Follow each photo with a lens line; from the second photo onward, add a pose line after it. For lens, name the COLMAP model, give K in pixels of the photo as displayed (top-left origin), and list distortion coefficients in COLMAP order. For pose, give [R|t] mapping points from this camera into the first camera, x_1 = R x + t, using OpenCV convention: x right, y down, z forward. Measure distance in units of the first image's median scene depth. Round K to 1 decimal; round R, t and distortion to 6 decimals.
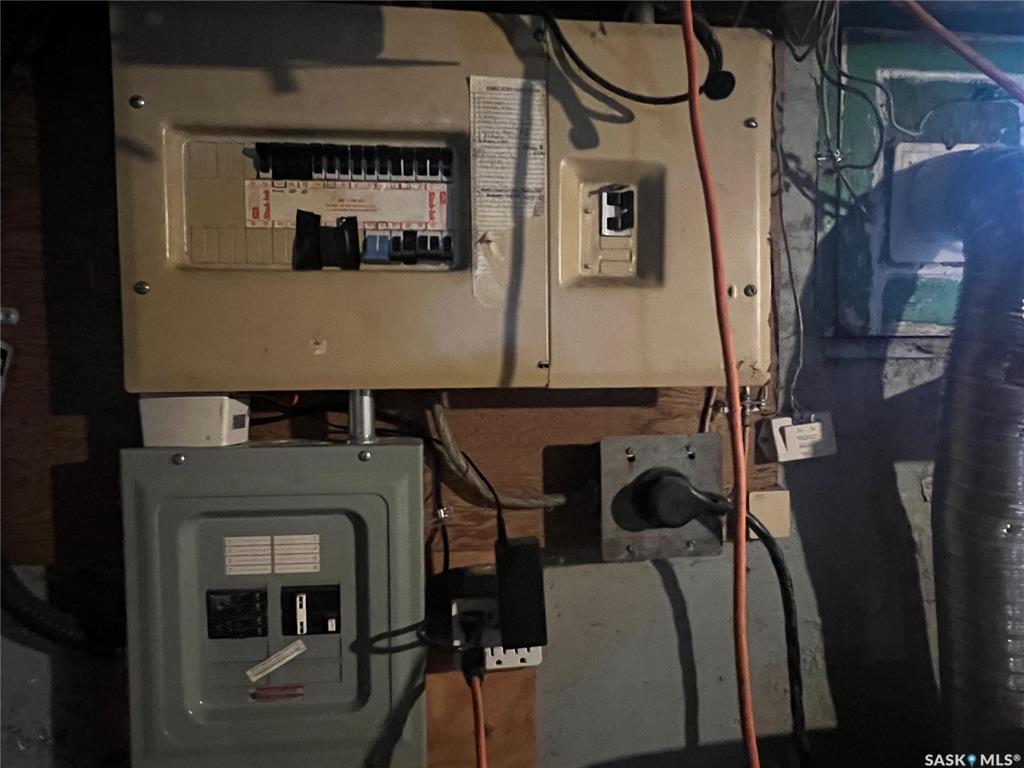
lens RADIAL K [[622.8, 0, 509.3], [0, 622.8, 386.5], [0, 0, 1]] dist [-0.000093, 0.000089]
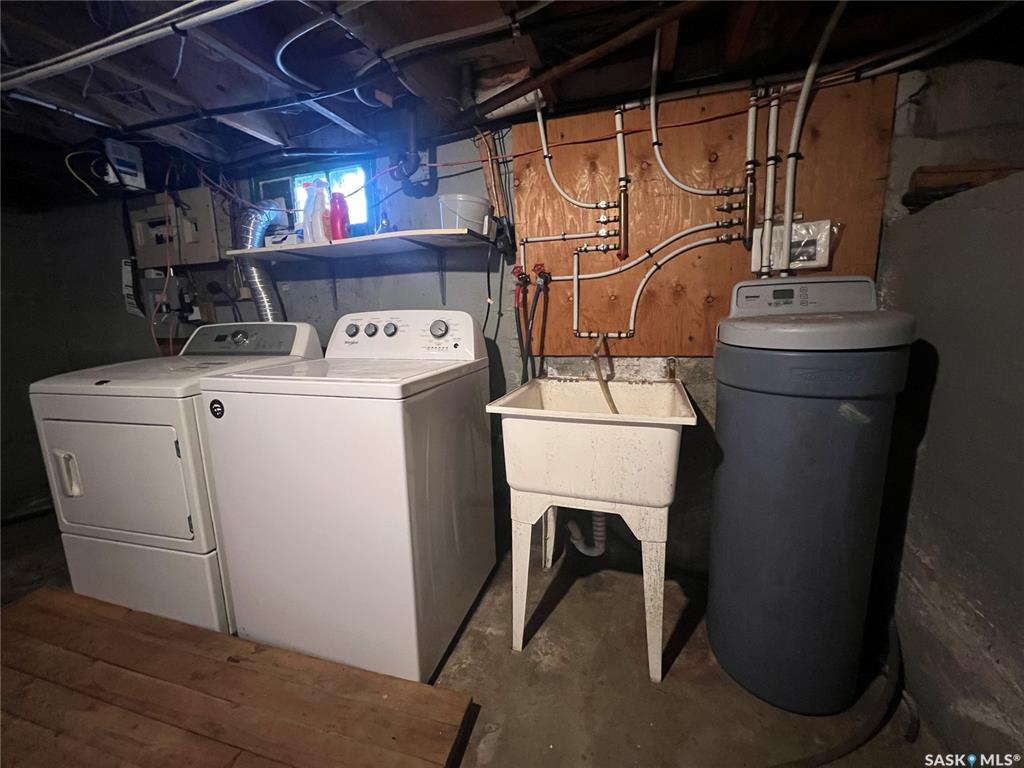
lens RADIAL K [[409.1, 0, 502.7], [0, 409.1, 381.1], [0, 0, 1]] dist [-0.001003, -0.000013]
pose [[0.907772, 0.054400, -0.415921, 3.928230], [0.005904, 0.989799, 0.142345, 0.499297], [0.419422, -0.131673, 0.898191, -1.107677]]
